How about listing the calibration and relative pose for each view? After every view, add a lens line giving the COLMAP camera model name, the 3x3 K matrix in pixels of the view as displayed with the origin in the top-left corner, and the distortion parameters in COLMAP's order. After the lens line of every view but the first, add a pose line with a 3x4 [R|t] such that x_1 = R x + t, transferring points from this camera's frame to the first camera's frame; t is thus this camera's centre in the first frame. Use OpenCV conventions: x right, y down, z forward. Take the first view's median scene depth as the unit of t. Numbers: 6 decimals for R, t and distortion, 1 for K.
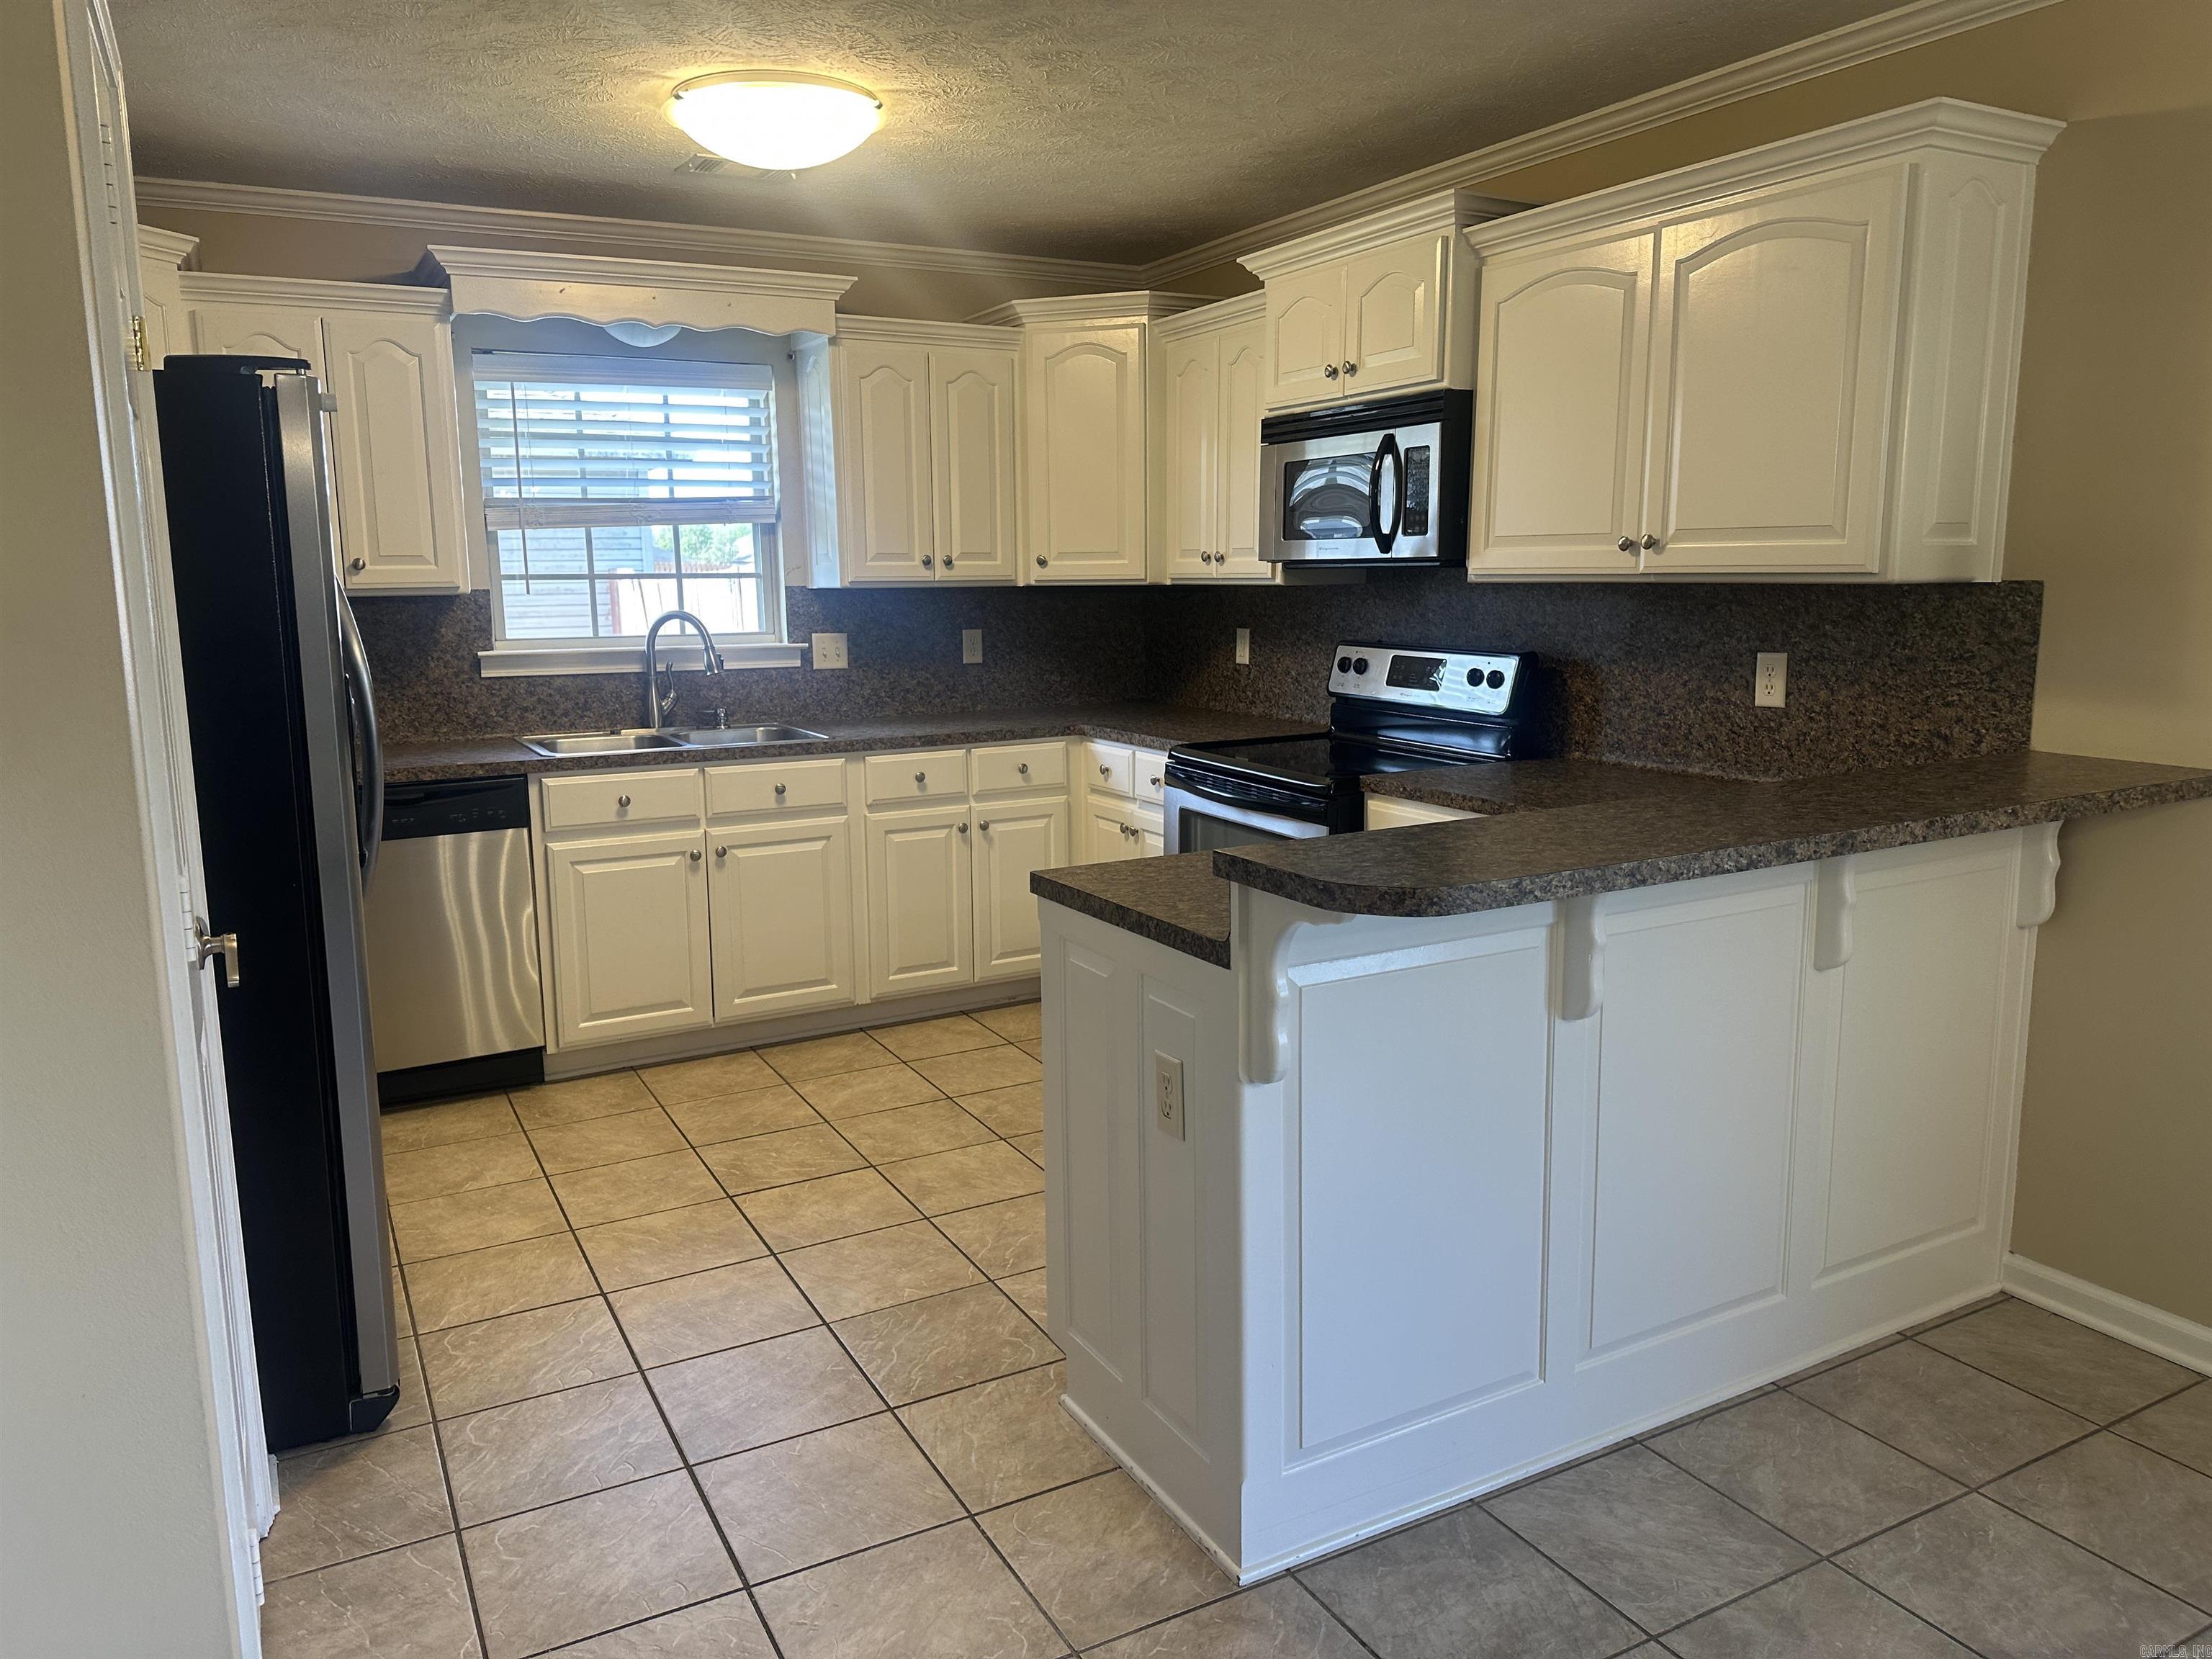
lens RADIAL K [[1533.2, 0, 1089.8], [0, 1533.2, 825.6], [0, 0, 1]] dist [0.133352, -0.207261]
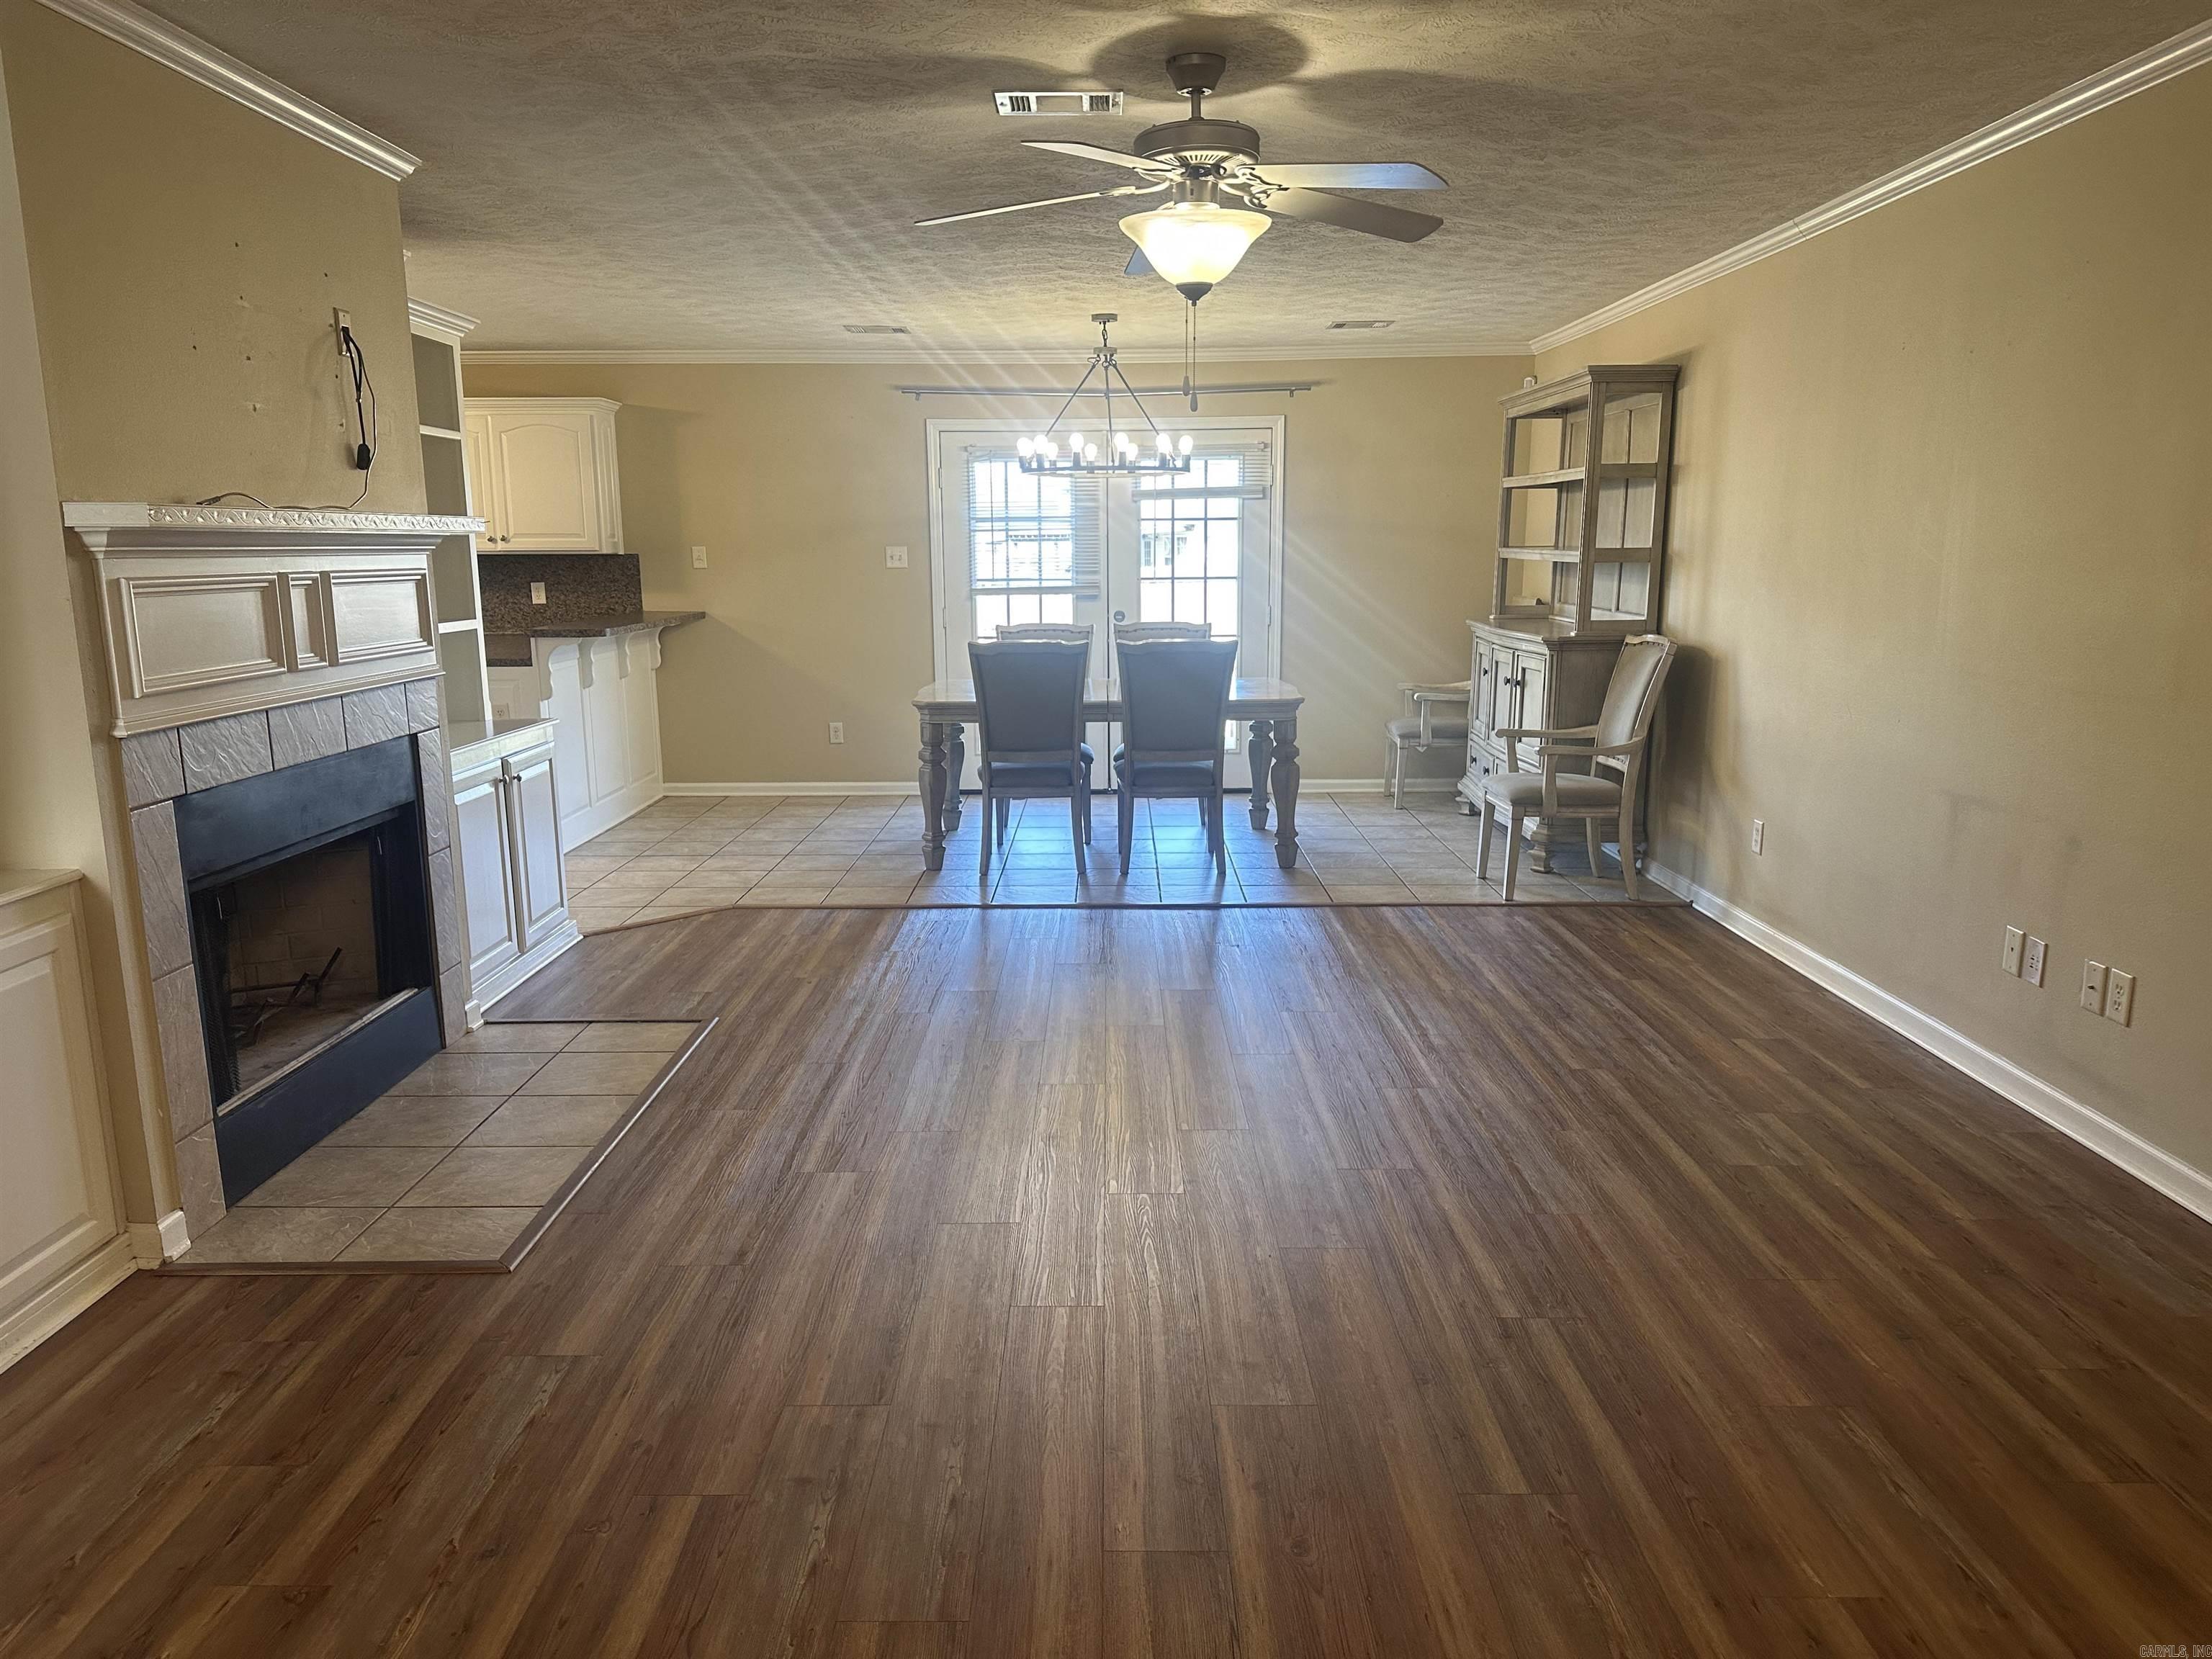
lens RADIAL K [[1533.2, 0, 1089.8], [0, 1533.2, 825.6], [0, 0, 1]] dist [0.133352, -0.207261]
pose [[0.480509, -0.145712, 0.864800, -1.031736], [0.146465, 0.985584, 0.084684, 0.148389], [-0.864673, 0.085971, 0.494924, -0.759944]]
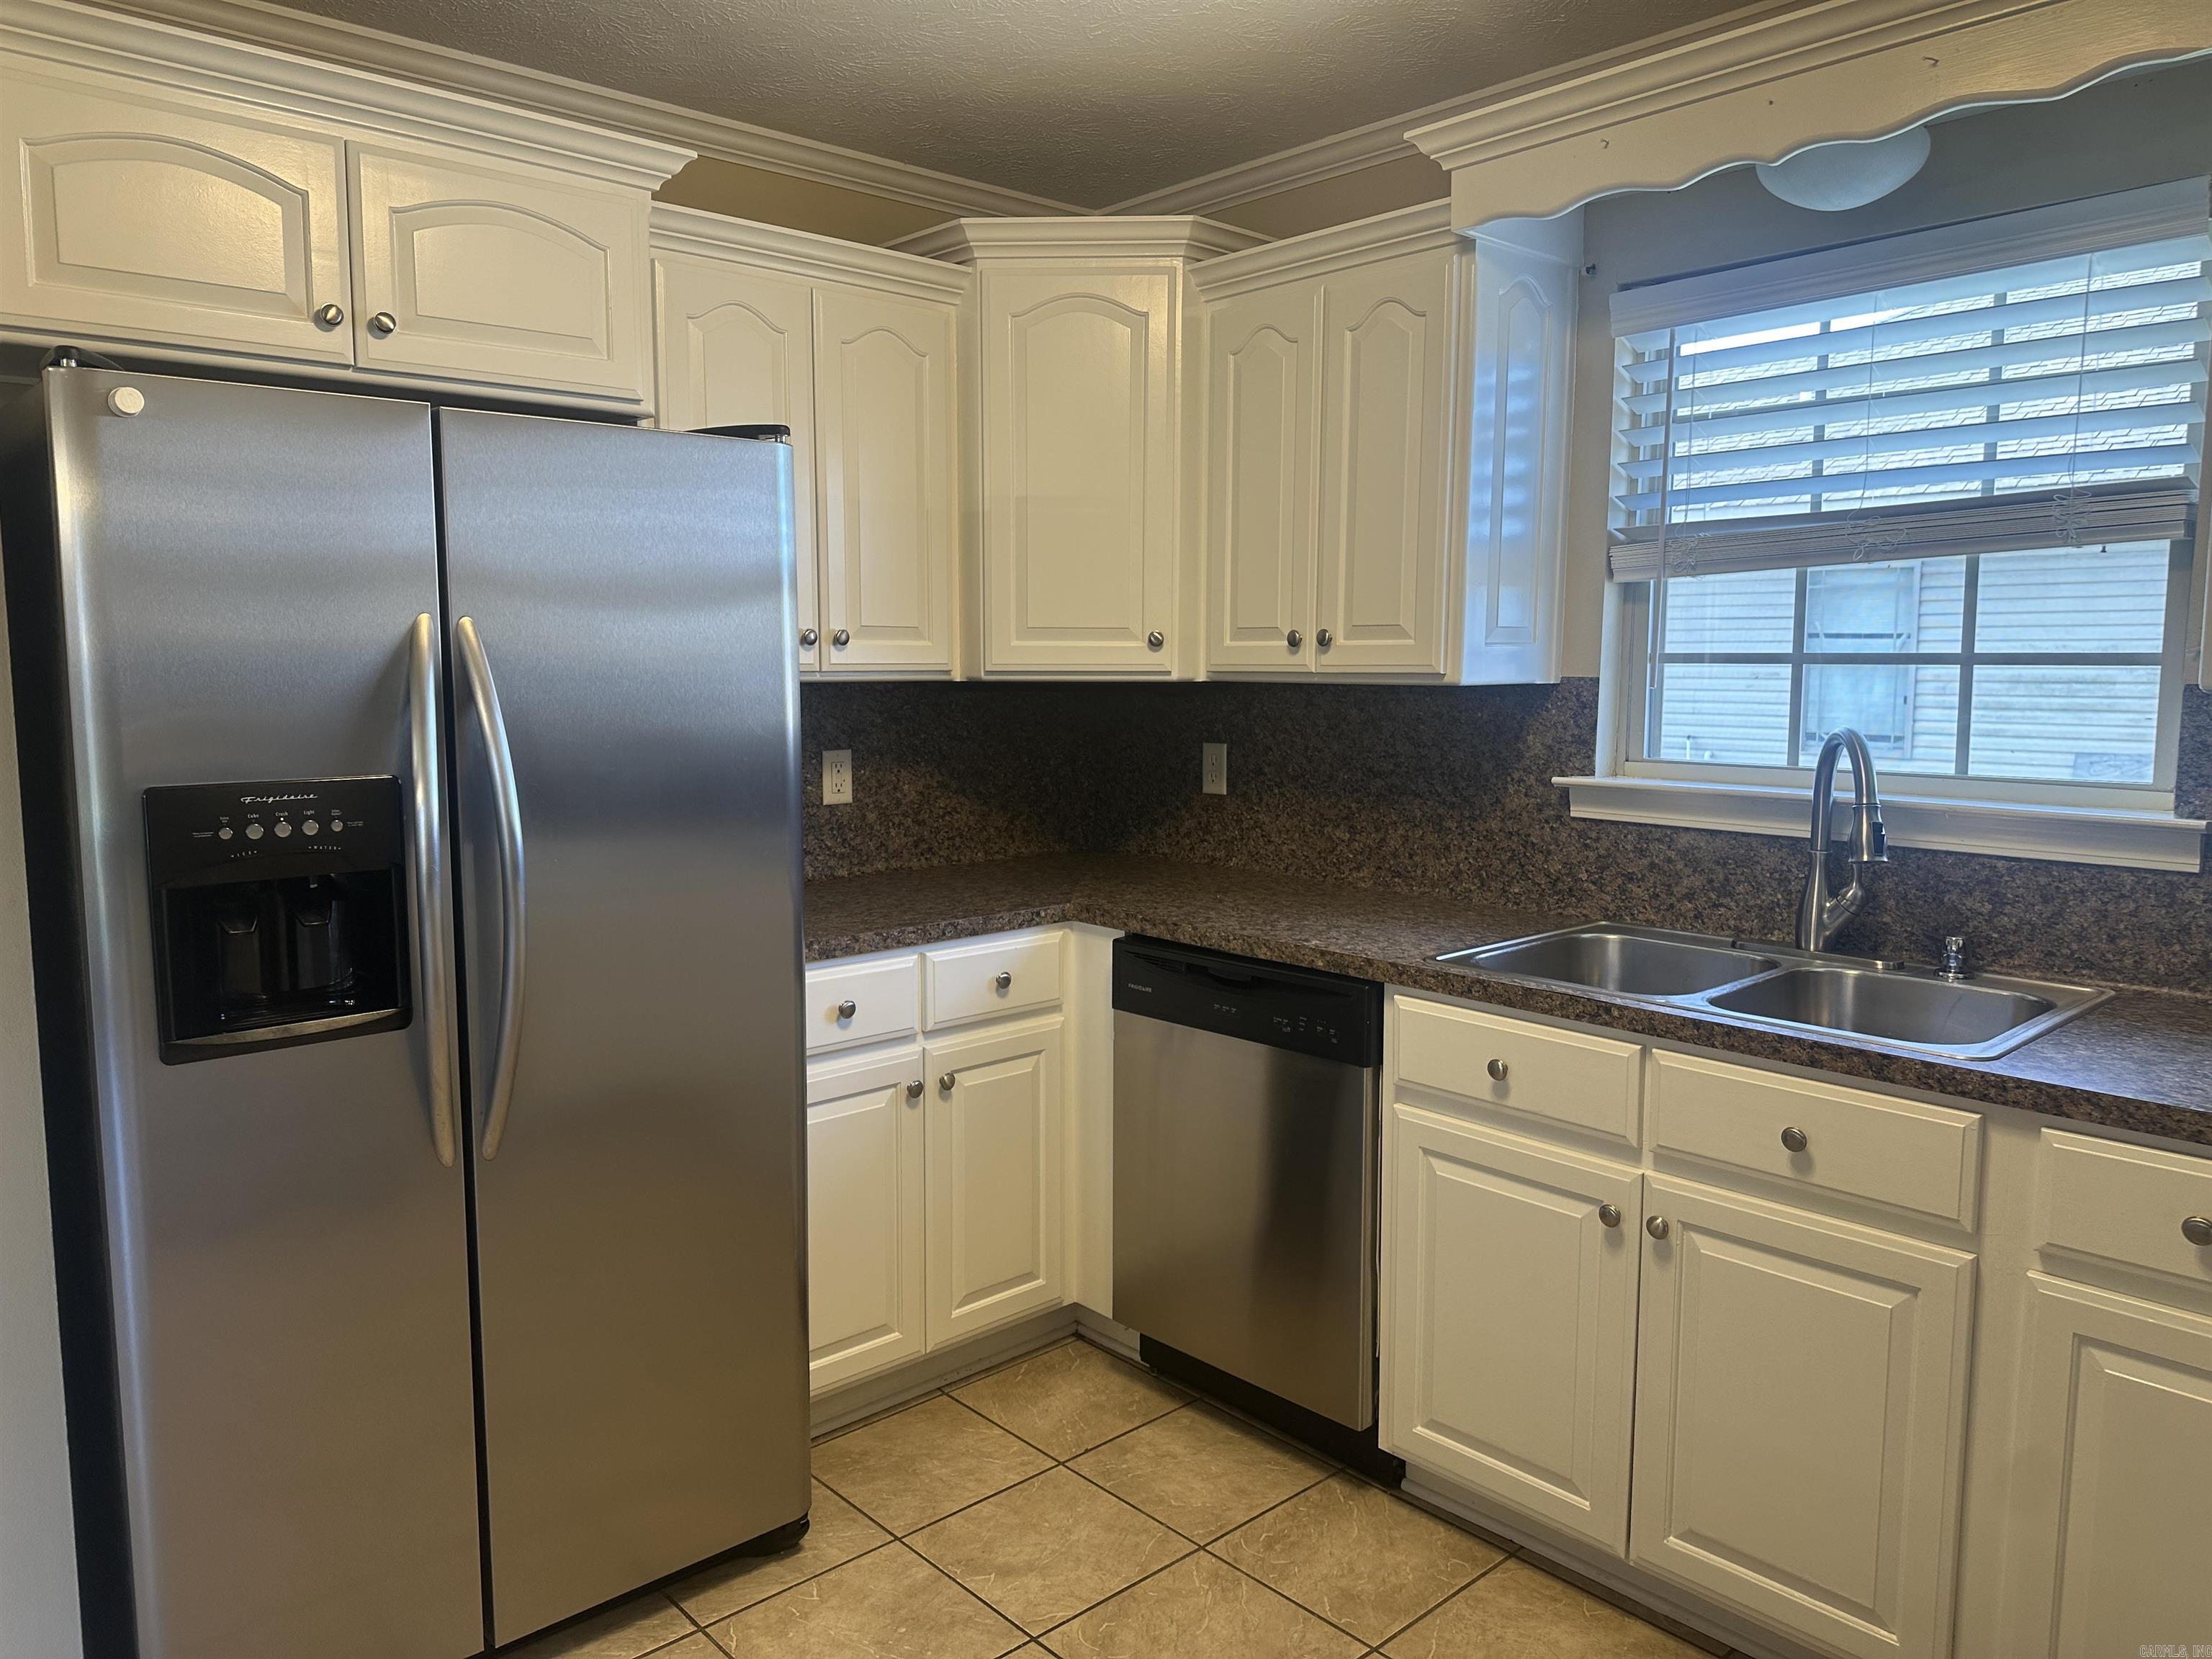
lens RADIAL K [[1533.2, 0, 1089.8], [0, 1533.2, 825.6], [0, 0, 1]] dist [0.133352, -0.207261]
pose [[0.234120, 0.120159, -0.964754, 0.167395], [-0.162529, 0.983205, 0.083015, -0.113682], [0.958526, 0.137365, 0.249717, 0.670671]]
